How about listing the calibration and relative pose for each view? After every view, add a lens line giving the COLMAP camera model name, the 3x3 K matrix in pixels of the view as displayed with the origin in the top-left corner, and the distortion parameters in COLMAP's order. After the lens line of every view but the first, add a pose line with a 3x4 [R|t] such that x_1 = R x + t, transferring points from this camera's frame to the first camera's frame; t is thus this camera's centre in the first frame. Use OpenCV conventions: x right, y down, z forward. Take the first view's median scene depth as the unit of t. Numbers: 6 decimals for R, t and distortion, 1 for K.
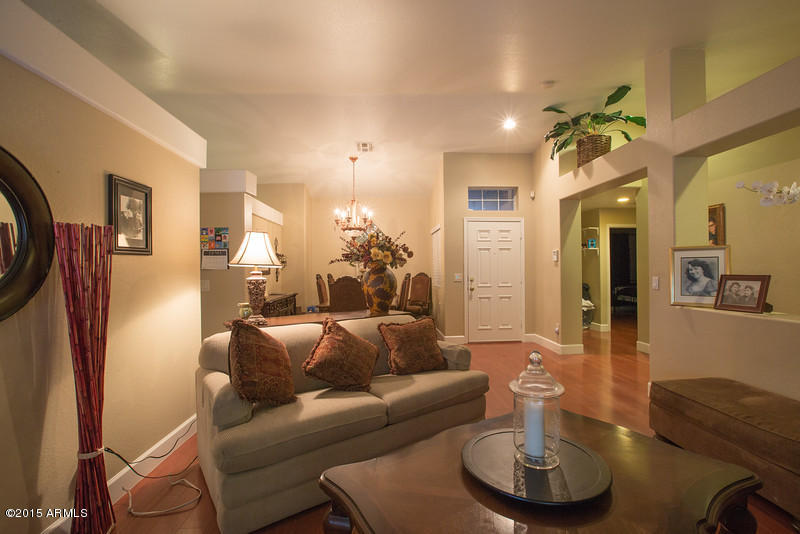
lens RADIAL K [[365.7, 0, 396.3], [0, 365.7, 268.0], [0, 0, 1]] dist [-0.054514, 0.020566]
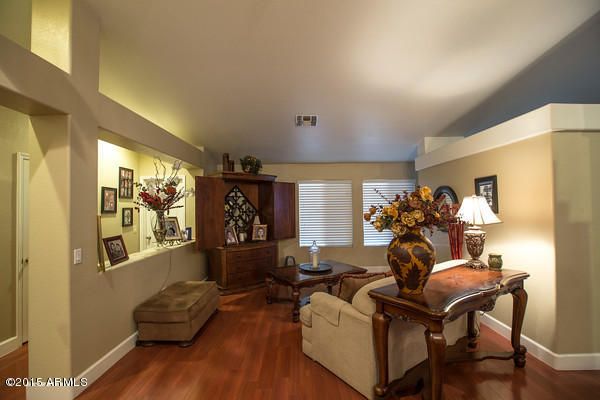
lens RADIAL K [[296.0, 0, 300.0], [0, 296.0, 200.0], [0, 0, 1]] dist [-0.031557, 0.000218]
pose [[-0.999162, 0.023115, 0.033783, 0.093892], [0.022330, 0.999476, -0.023437, -0.038807], [-0.034307, -0.022663, -0.999154, 1.034812]]
